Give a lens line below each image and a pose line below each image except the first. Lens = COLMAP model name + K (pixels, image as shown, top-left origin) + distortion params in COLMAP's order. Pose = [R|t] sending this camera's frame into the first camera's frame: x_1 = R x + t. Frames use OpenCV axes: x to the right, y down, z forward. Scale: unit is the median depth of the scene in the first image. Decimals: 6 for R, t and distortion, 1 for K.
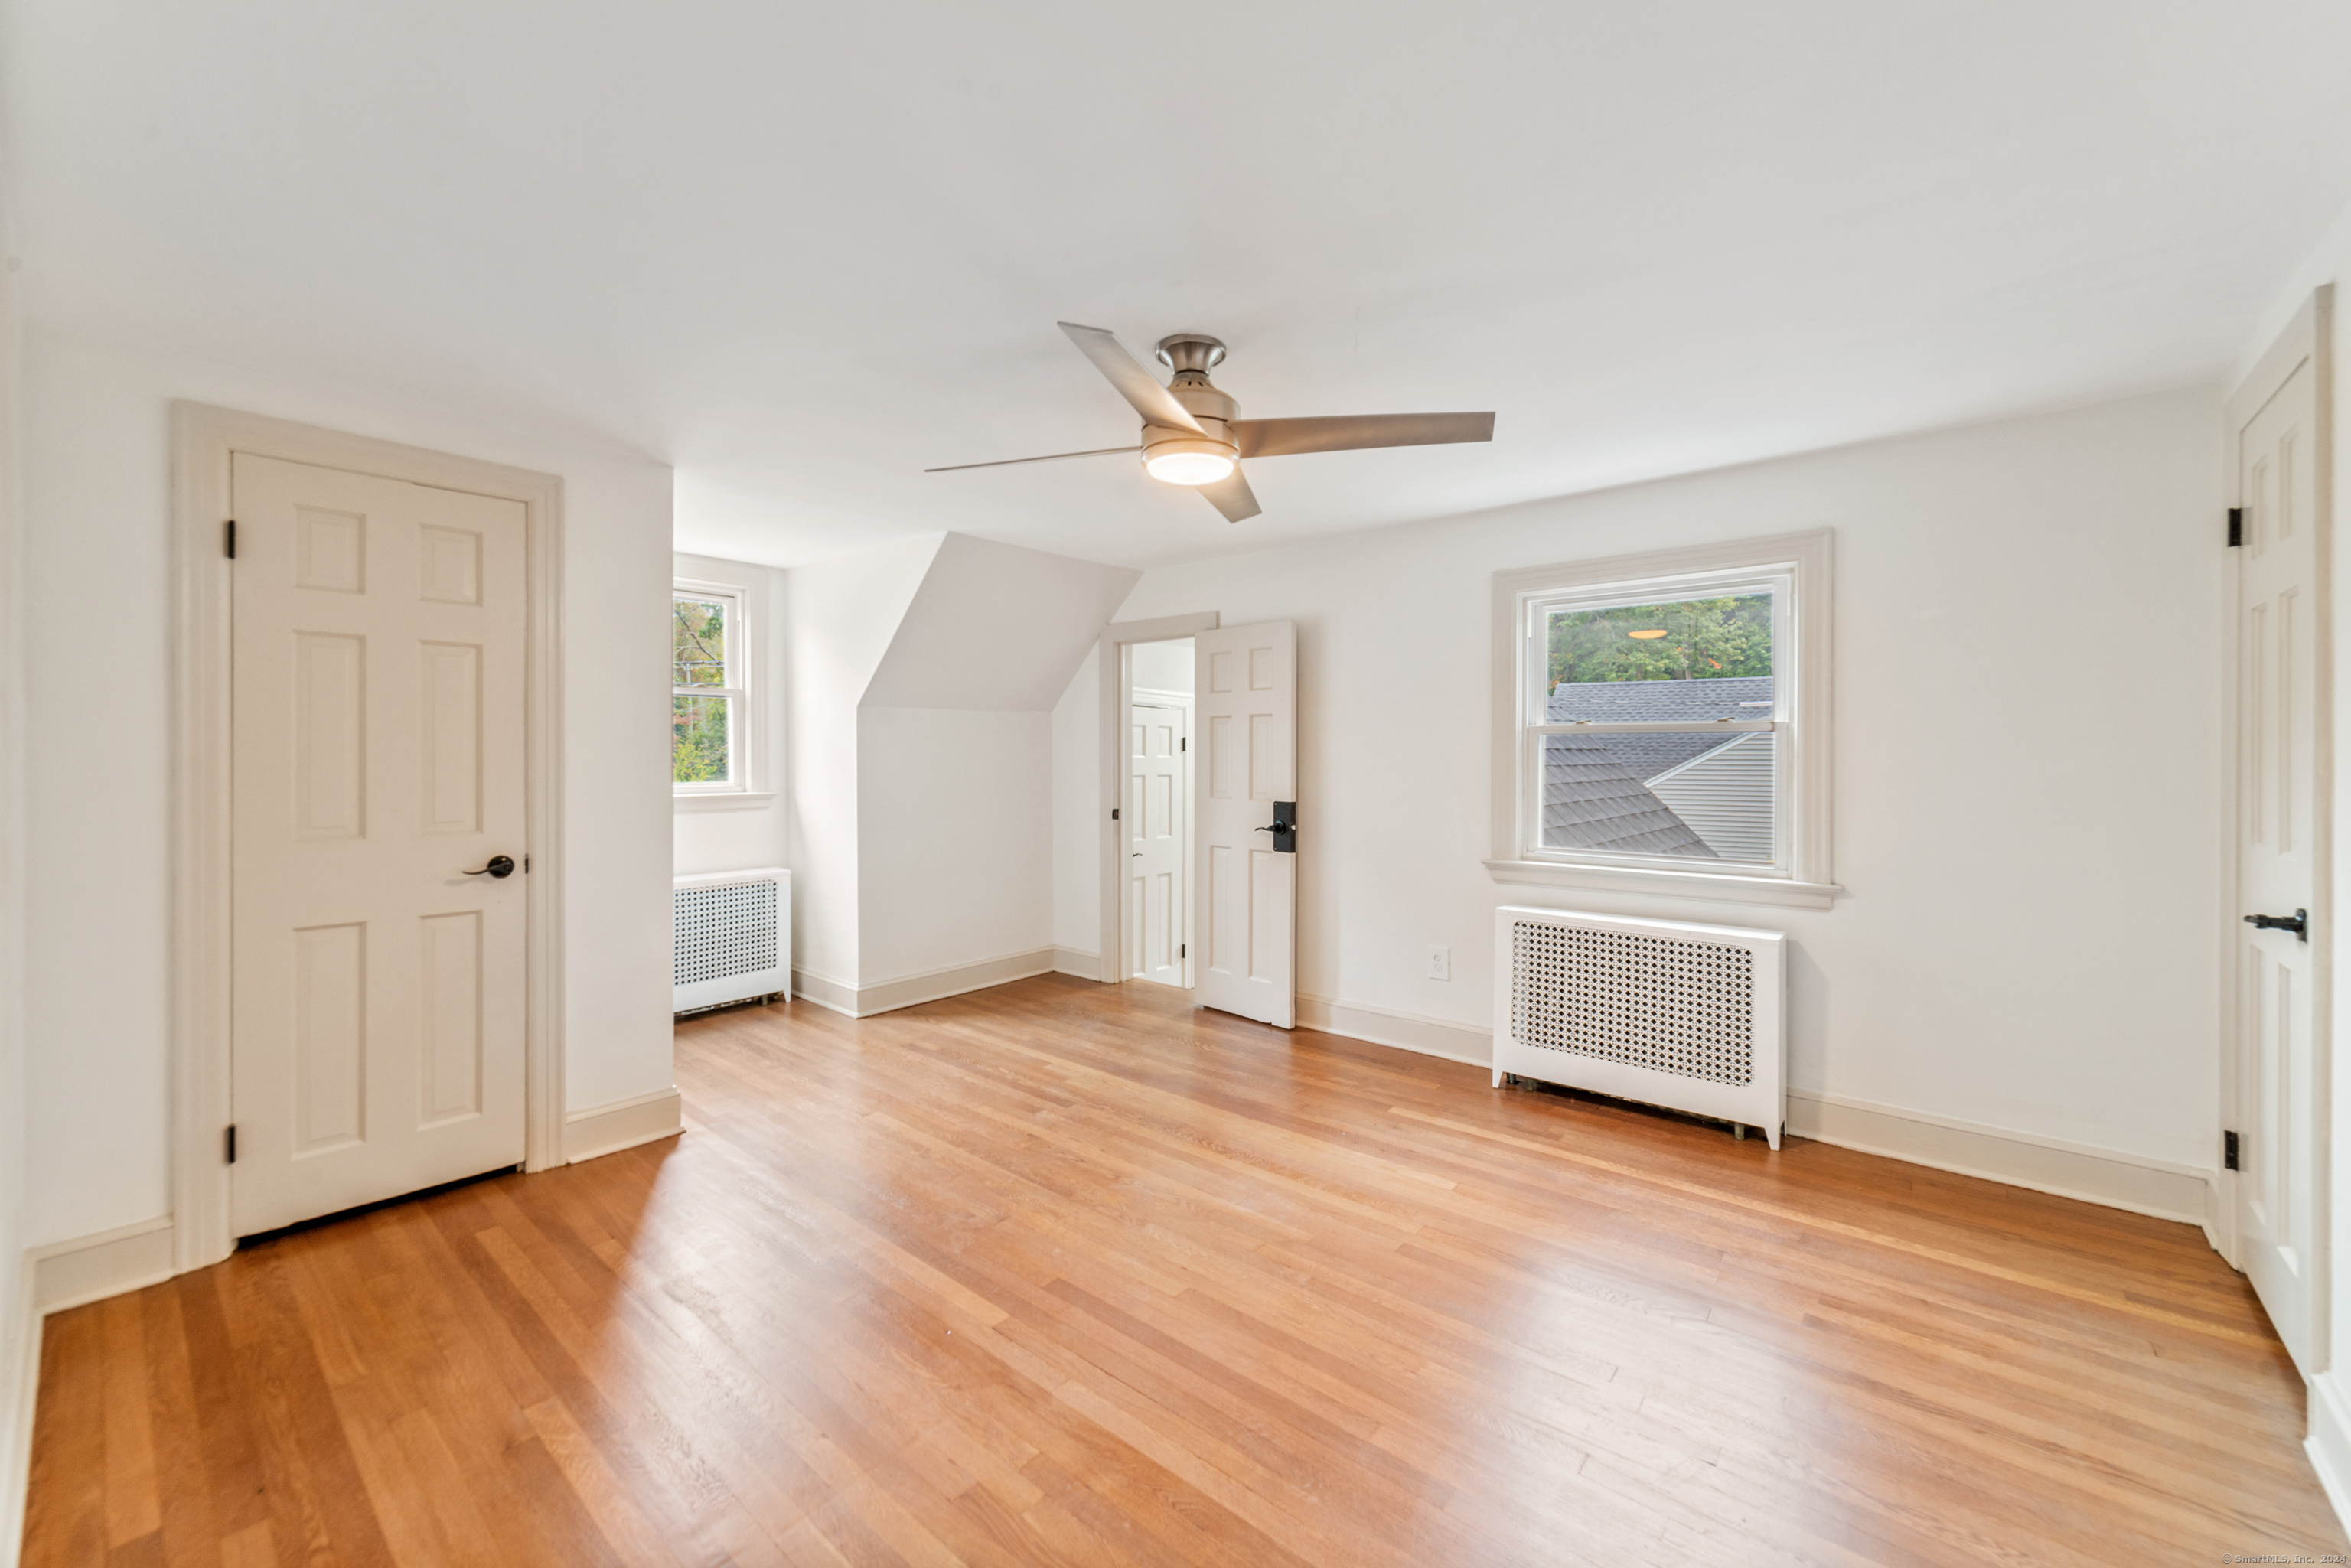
lens RADIAL K [[933.6, 0, 1173.0], [0, 933.6, 755.6], [0, 0, 1]] dist [0.000585, 0.000202]
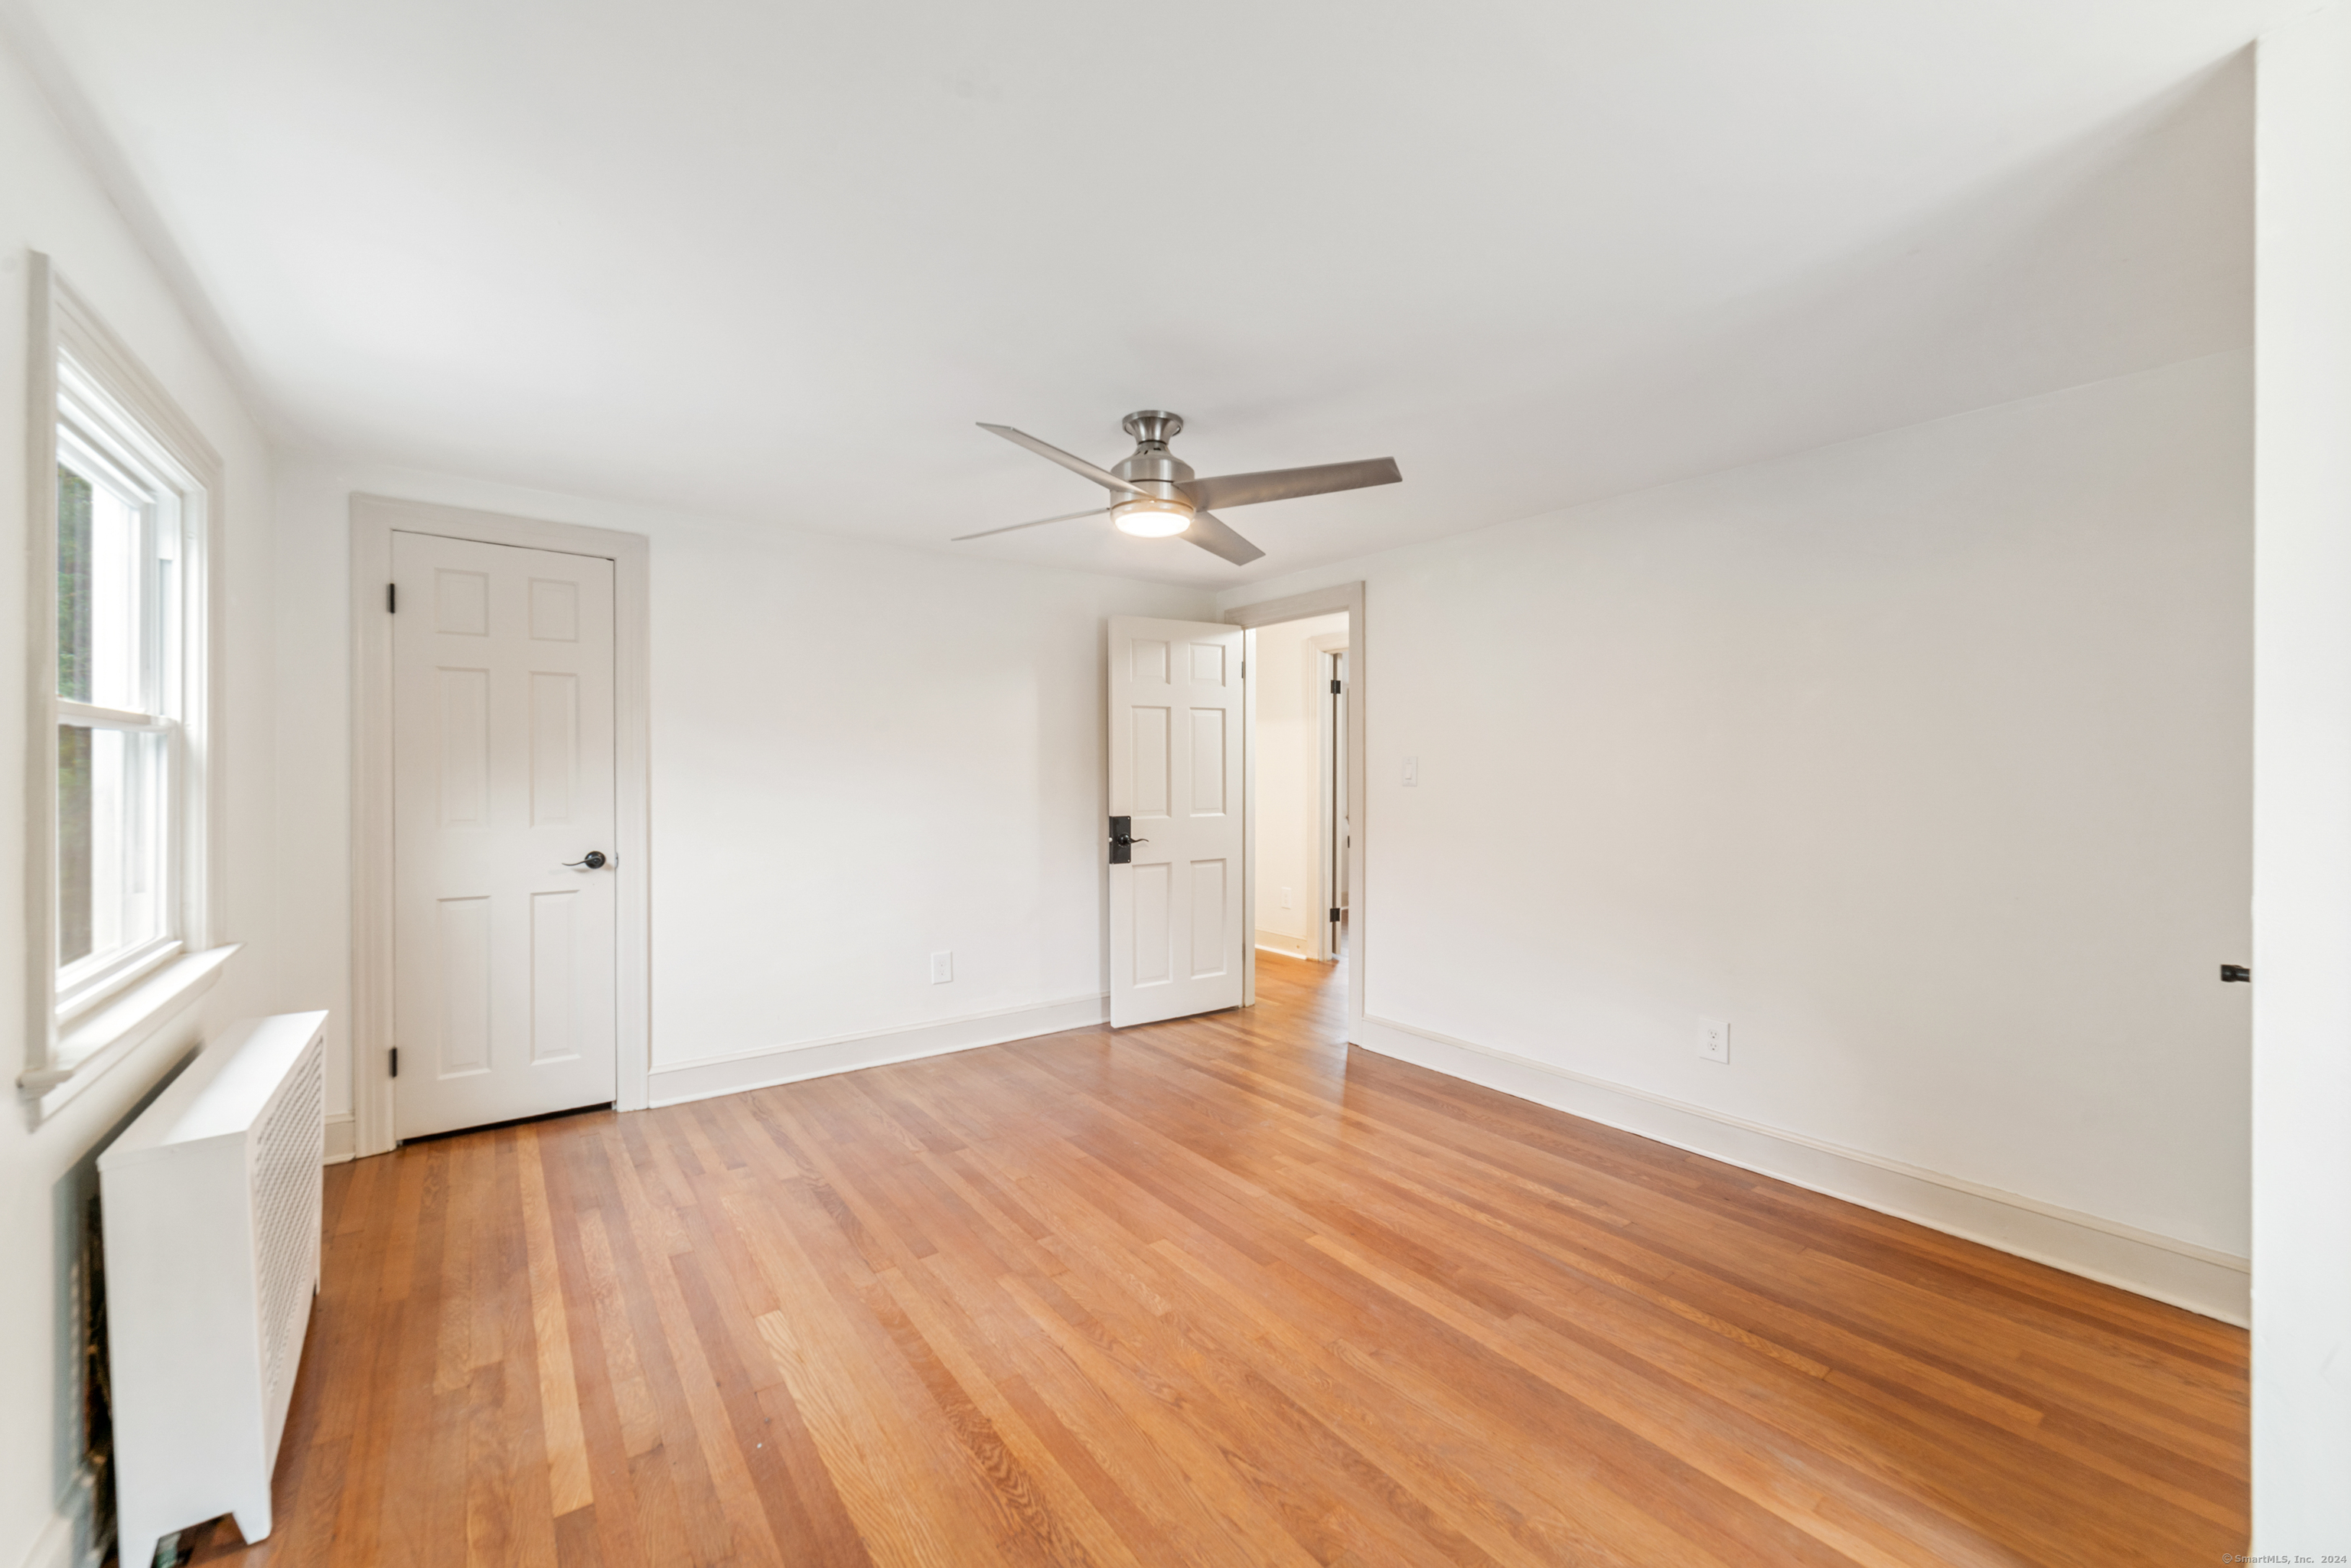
lens RADIAL K [[933.6, 0, 1173.0], [0, 933.6, 755.6], [0, 0, 1]] dist [0.000585, 0.000202]
pose [[-0.976158, -0.000348, 0.217063, -0.243858], [-0.002307, 0.999959, -0.008771, -0.008770], [-0.217051, -0.009062, -0.976118, 2.000716]]
